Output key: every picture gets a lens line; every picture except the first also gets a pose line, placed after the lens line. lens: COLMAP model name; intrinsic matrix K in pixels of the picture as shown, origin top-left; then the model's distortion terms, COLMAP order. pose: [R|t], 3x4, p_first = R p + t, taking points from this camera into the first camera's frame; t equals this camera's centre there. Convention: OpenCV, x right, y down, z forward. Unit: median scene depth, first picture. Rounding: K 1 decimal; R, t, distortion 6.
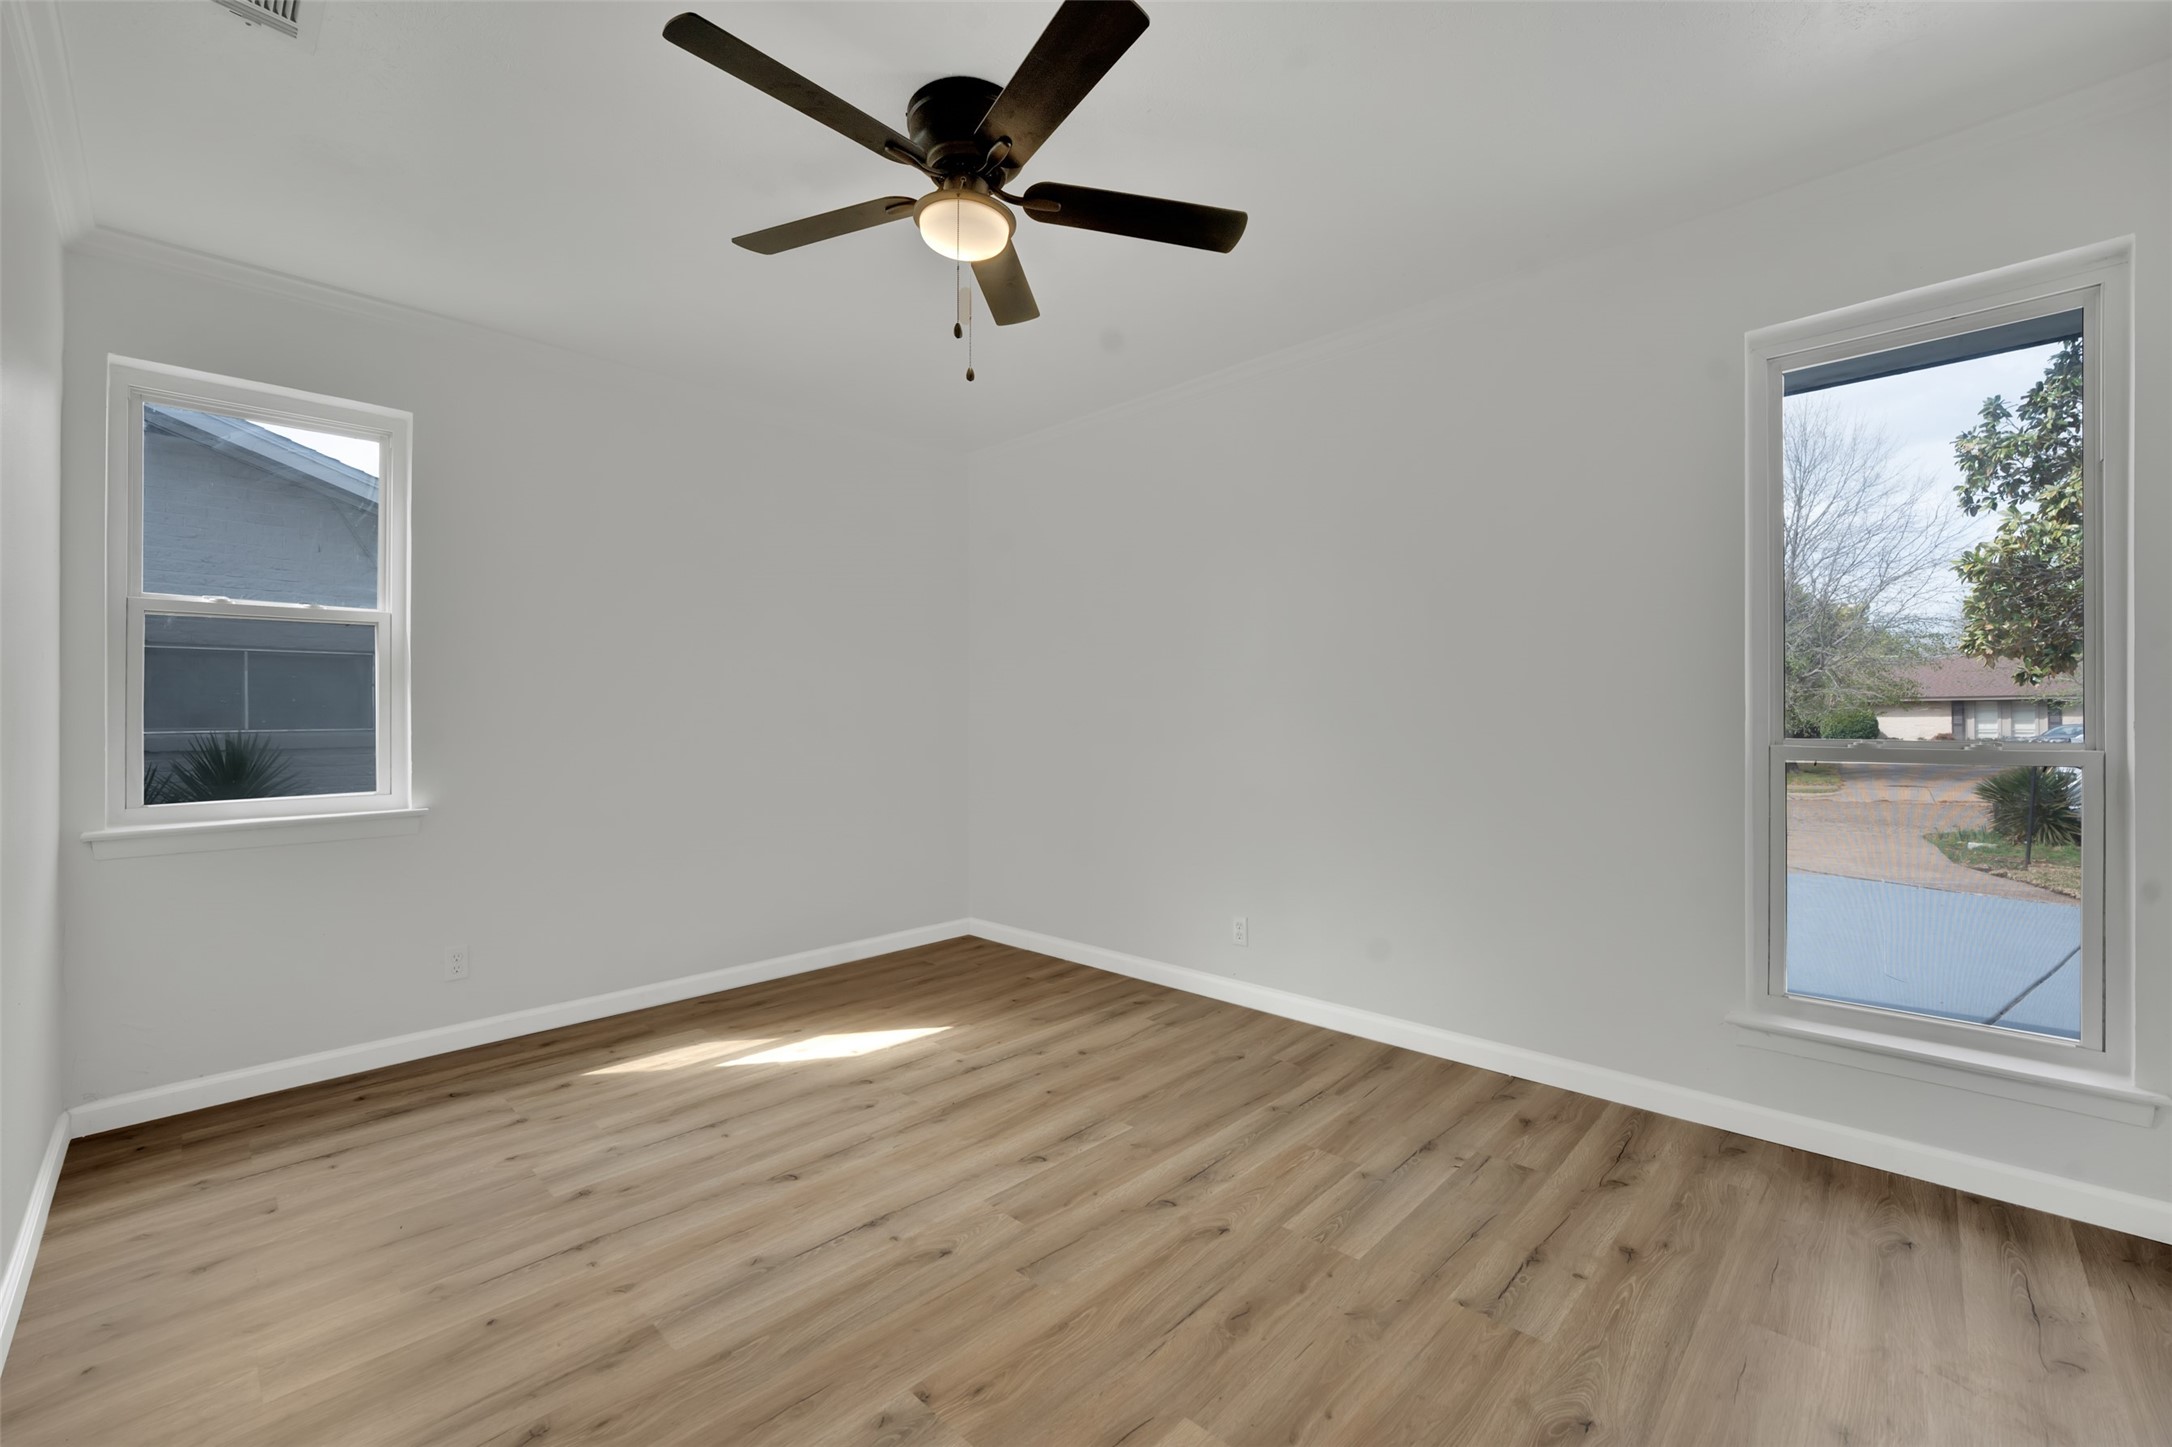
lens RADIAL K [[950.1, 0, 1086.0], [0, 950.1, 723.5], [0, 0, 1]] dist [-0.000014, 0.000017]
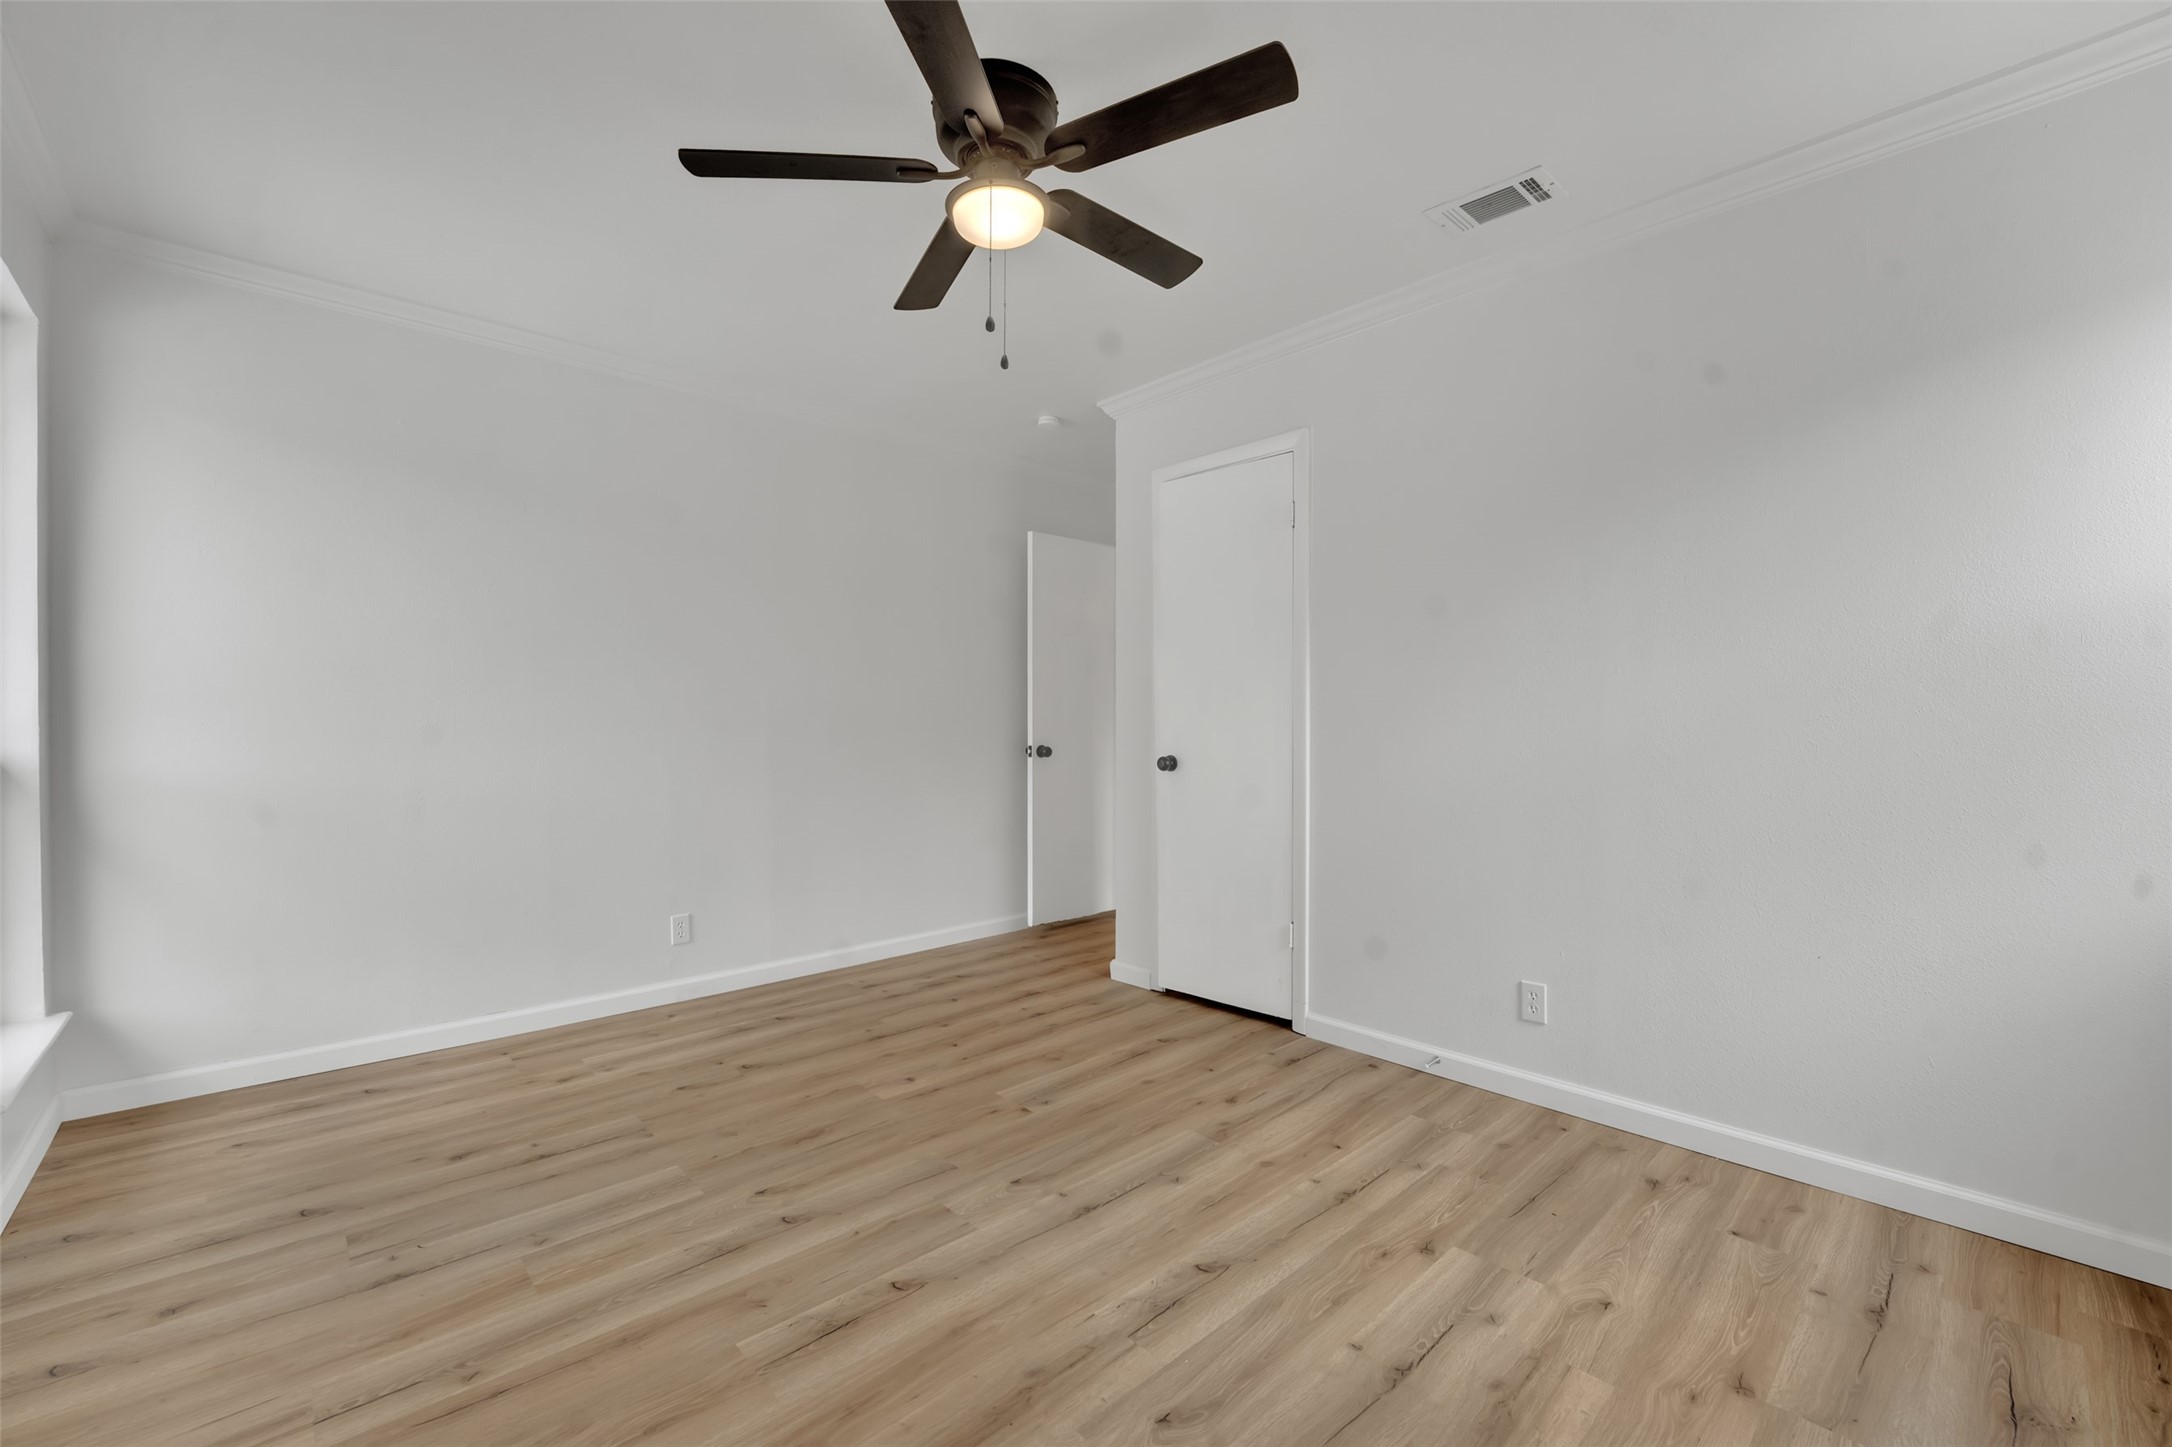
lens RADIAL K [[885.3, 0, 1095.1], [0, 885.3, 727.0], [0, 0, 1]] dist [-0.000713, 0.000033]
pose [[-0.999343, 0.008000, 0.035358, -0.259475], [0.008022, 0.999968, 0.000496, 0.005389], [-0.035353, 0.000779, -0.999375, 1.873939]]
